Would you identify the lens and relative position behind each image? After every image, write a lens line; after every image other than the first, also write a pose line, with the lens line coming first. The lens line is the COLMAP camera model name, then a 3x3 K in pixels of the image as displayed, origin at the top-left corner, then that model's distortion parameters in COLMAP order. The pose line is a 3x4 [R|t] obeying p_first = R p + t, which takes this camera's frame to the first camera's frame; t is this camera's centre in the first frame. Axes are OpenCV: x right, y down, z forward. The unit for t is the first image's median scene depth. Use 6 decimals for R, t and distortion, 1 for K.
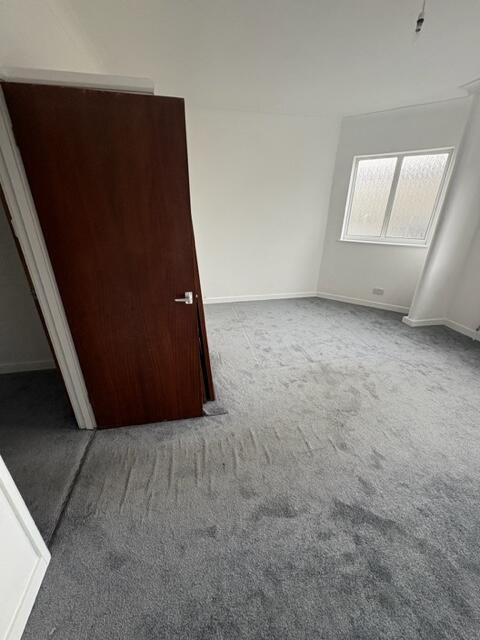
lens RADIAL K [[262.9, 0, 240.0], [0, 262.9, 320.0], [0, 0, 1]] dist [-0.001836, -0.000219]
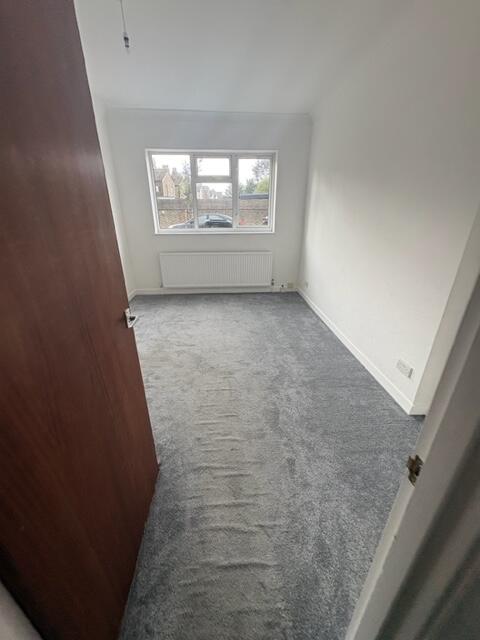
lens RADIAL K [[262.9, 0, 240.0], [0, 262.9, 320.0], [0, 0, 1]] dist [-0.001836, -0.000219]
pose [[0.094303, -0.392706, 0.914816, -0.695292], [0.391905, 0.859359, 0.328500, -0.172725], [-0.915160, 0.327542, 0.234944, 0.509150]]
